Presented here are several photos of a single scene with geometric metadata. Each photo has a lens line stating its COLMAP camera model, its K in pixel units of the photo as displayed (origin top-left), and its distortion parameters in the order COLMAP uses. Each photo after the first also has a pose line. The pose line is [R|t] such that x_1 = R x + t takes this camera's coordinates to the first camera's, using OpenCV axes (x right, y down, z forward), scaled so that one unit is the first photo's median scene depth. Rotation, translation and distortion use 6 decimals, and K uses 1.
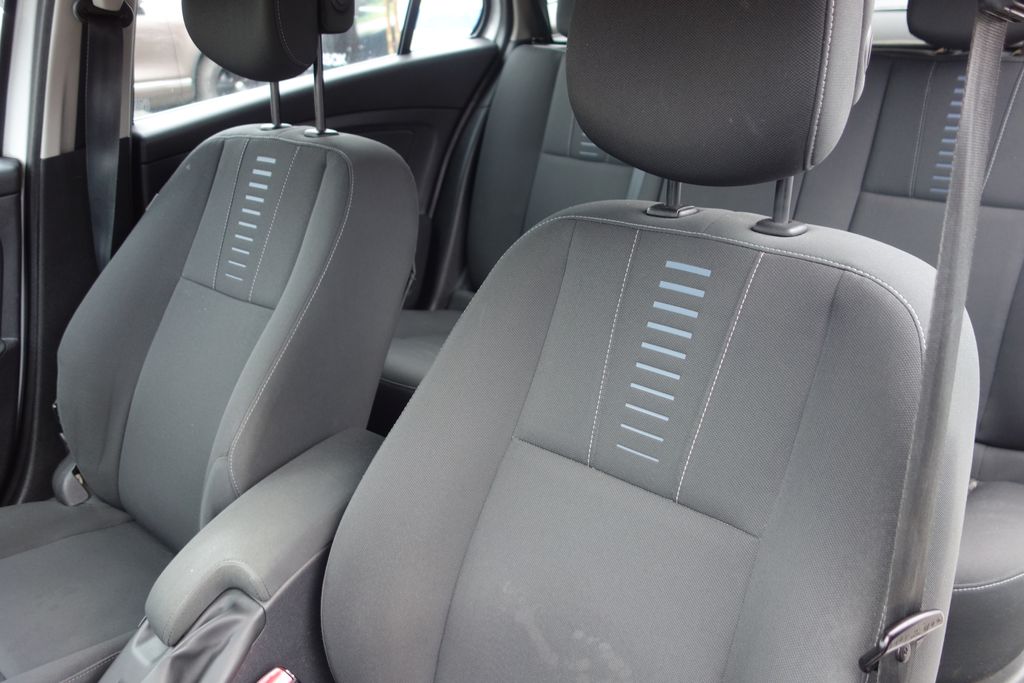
lens RADIAL K [[807.2, 0, 511.8], [0, 807.2, 345.2], [0, 0, 1]] dist [0.009641, -0.009077]
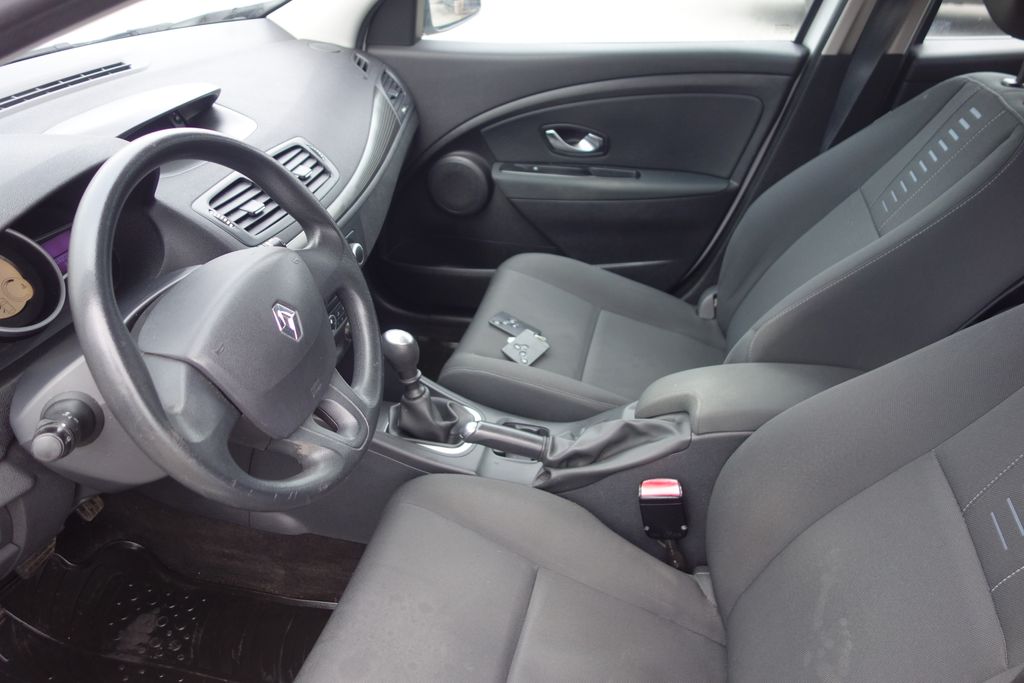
lens RADIAL K [[807.2, 0, 511.8], [0, 807.2, 345.2], [0, 0, 1]] dist [0.009641, -0.009077]
pose [[0.471861, 0.514991, -0.715634, 0.289373], [-0.408699, 0.846966, 0.340020, -0.088639], [0.781225, 0.132037, 0.610126, -0.031195]]
